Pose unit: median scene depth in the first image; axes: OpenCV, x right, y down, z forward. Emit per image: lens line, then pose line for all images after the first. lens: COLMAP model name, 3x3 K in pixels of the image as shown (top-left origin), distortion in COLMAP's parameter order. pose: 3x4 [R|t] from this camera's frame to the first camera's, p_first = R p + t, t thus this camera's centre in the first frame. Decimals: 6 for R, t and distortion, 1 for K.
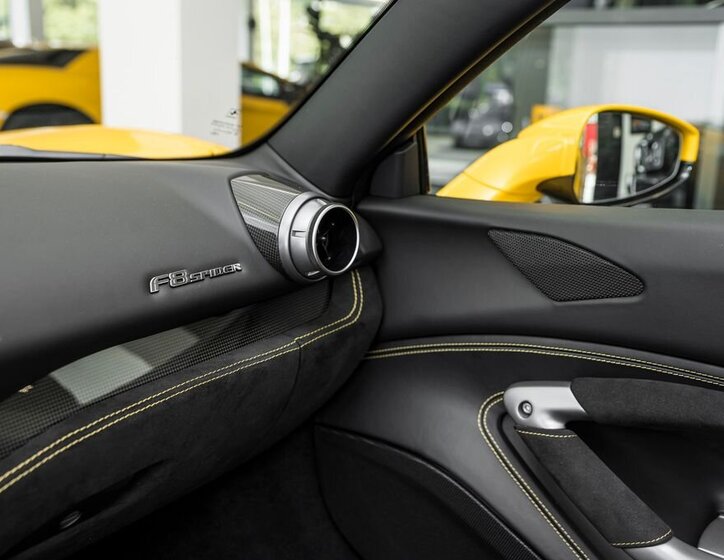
lens RADIAL K [[805.2, 0, 363.4], [0, 805.2, 280.0], [0, 0, 1]] dist [-0.080547, 0.000000]
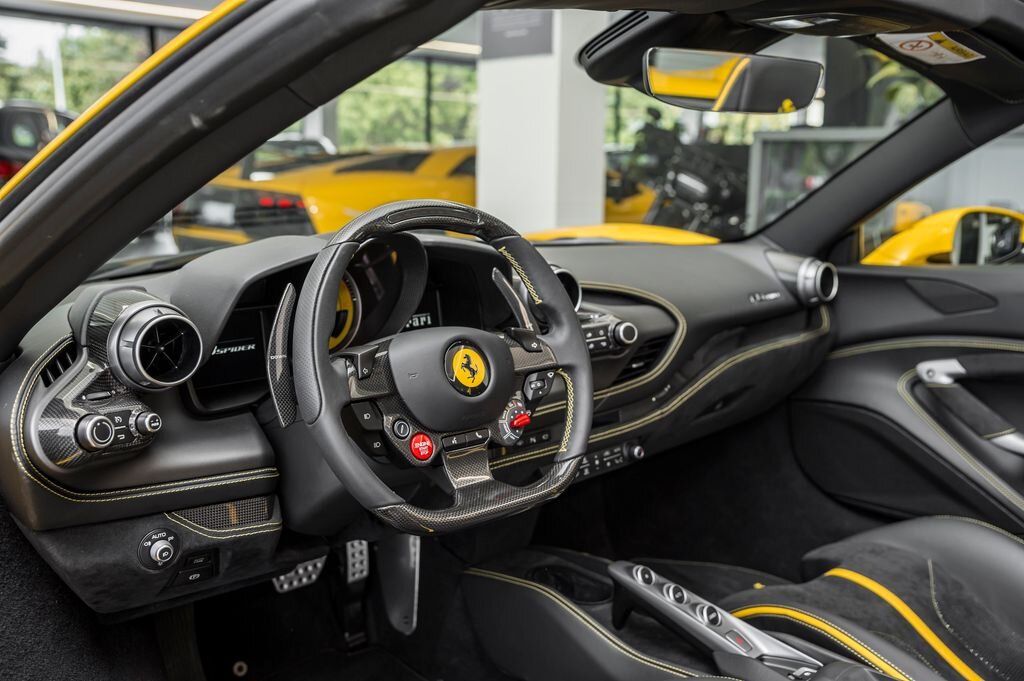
lens RADIAL K [[980.6, 0, 509.7], [0, 980.6, 336.3], [0, 0, 1]] dist [-0.018747, 0.000000]
pose [[0.991547, 0.004441, -0.129674, -0.447442], [-0.013804, 0.997353, -0.071393, 0.237686], [0.129013, 0.072580, 0.988983, -1.304026]]
